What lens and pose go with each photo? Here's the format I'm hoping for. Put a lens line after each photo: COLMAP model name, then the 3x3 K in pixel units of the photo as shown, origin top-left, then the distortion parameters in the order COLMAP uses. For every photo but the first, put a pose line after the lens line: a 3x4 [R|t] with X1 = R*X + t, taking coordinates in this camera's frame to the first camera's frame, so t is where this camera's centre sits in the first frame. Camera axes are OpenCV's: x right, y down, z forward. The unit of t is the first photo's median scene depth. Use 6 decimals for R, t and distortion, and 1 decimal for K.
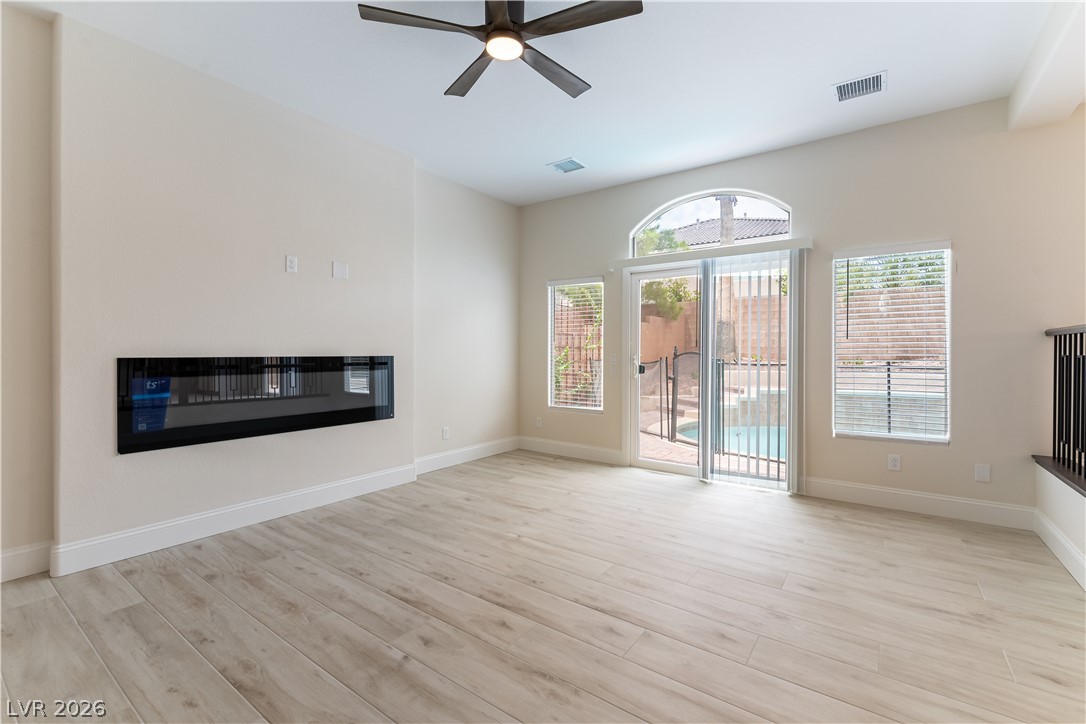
lens RADIAL K [[470.1, 0, 550.2], [0, 470.1, 354.4], [0, 0, 1]] dist [0.000244, -0.000442]
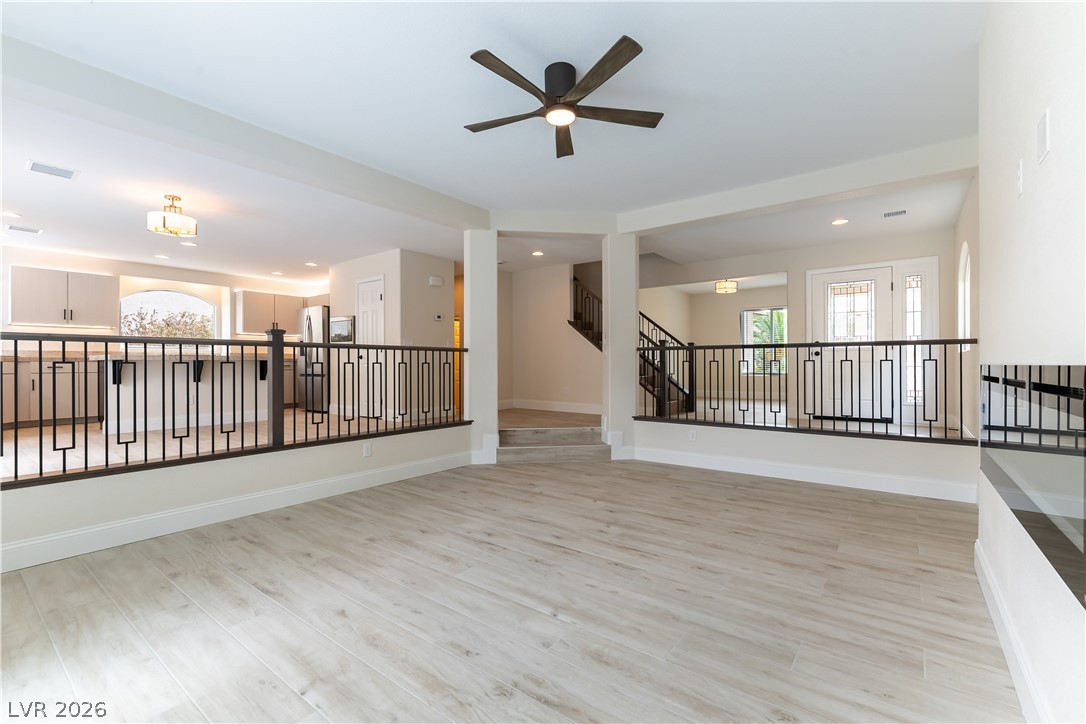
lens RADIAL K [[470.1, 0, 547.8], [0, 470.1, 364.5], [0, 0, 1]] dist [0.000244, -0.000442]
pose [[-0.999561, -0.000920, 0.029629, -0.077856], [-0.000741, 0.999981, 0.006050, 0.001398], [-0.029634, 0.006025, -0.999543, 1.756904]]
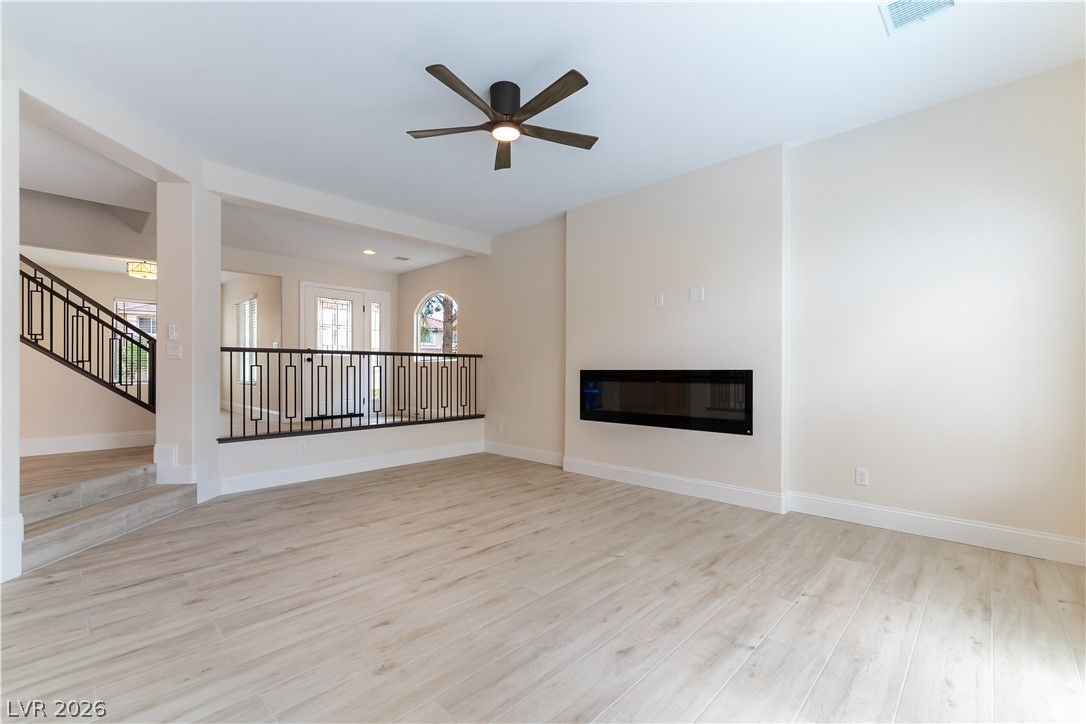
lens RADIAL K [[470.1, 0, 542.1], [0, 470.1, 368.1], [0, 0, 1]] dist [0.000244, -0.000442]
pose [[-0.144094, -0.005526, -0.989549, 0.927529], [-0.005789, 0.999972, -0.004742, 0.009804], [0.989547, 0.005045, -0.144122, 1.008375]]
